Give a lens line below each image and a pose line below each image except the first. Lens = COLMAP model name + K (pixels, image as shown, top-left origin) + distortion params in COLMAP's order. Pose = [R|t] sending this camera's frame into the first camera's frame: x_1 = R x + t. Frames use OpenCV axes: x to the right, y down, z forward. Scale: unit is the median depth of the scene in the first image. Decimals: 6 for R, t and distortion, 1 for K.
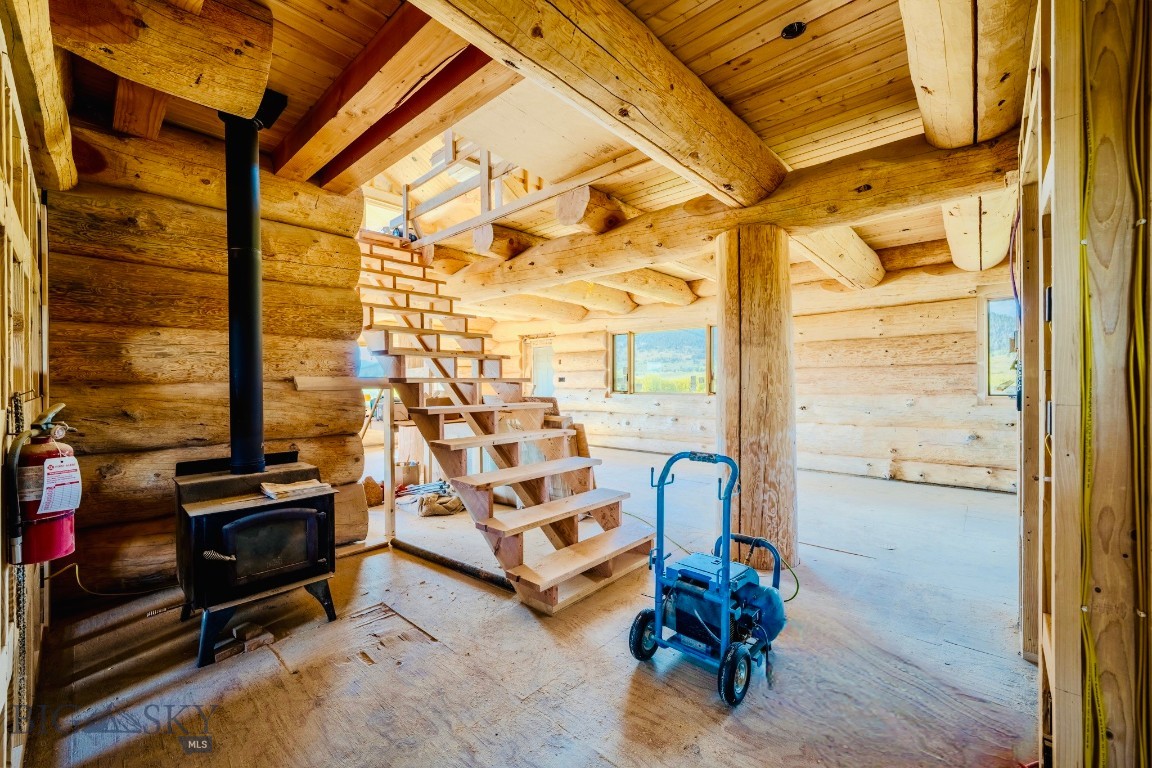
lens RADIAL K [[455.2, 0, 576.0], [0, 455.2, 384.0], [0, 0, 1]] dist [0.000407, 0.000090]
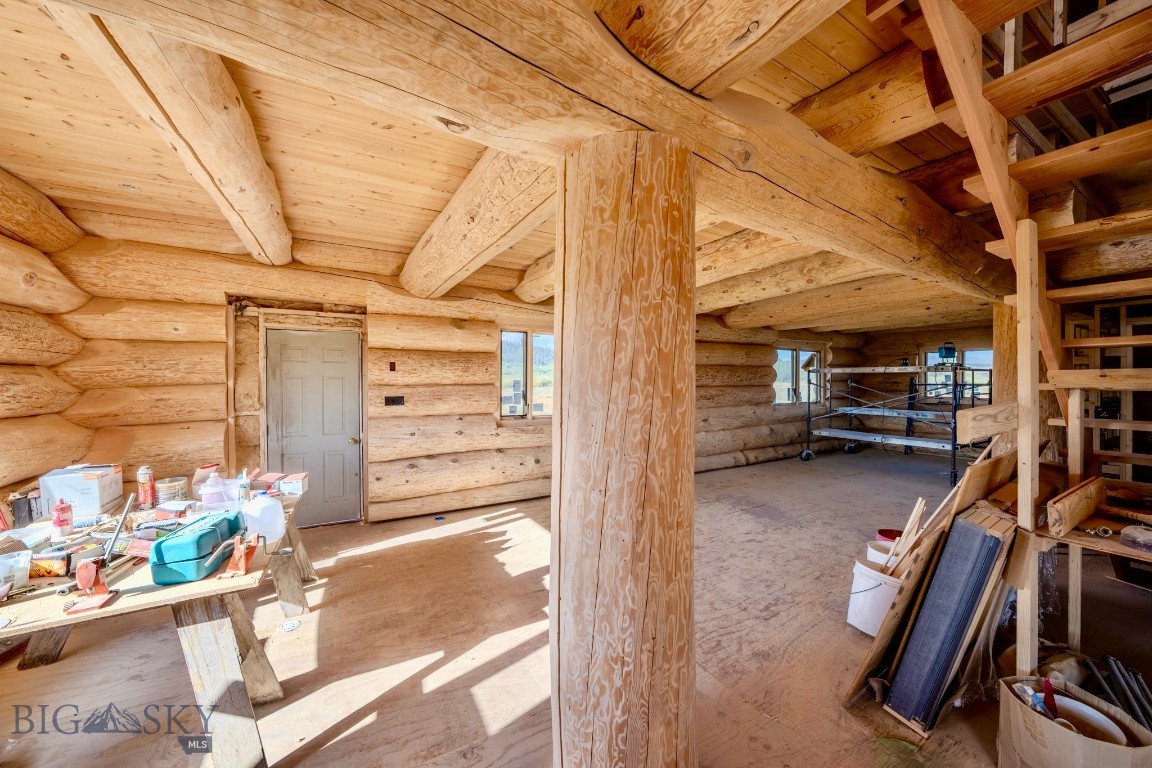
lens RADIAL K [[408.5, 0, 576.0], [0, 408.5, 384.0], [0, 0, 1]] dist [-0.008876, 0.000120]
pose [[0.312206, -0.004688, 0.950003, -0.417242], [0.001373, 0.999989, 0.004484, -0.031759], [-0.950014, -0.000096, 0.312209, 0.675380]]
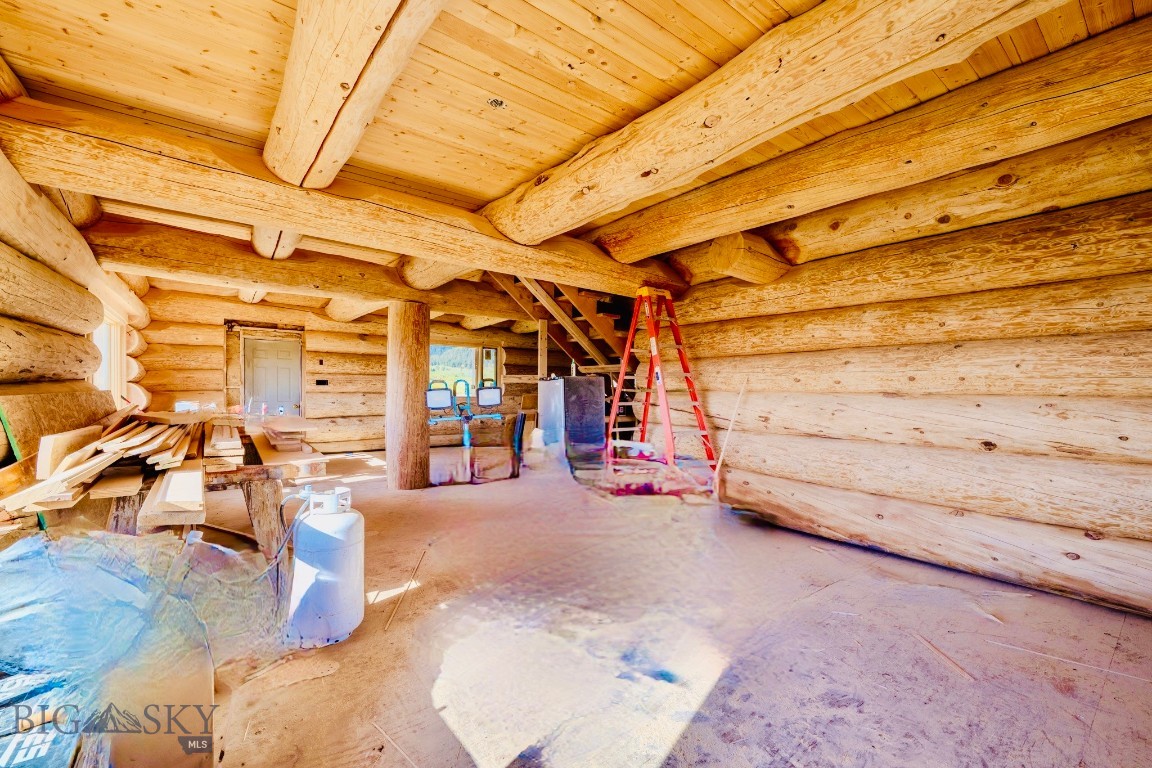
lens RADIAL K [[472.3, 0, 579.3], [0, 472.3, 395.7], [0, 0, 1]] dist [0.000779, 0.000047]
pose [[0.179202, -0.010260, 0.983759, -0.858502], [-0.009982, 0.999875, 0.012247, -0.000780], [-0.983762, -0.012015, 0.179077, 0.358196]]
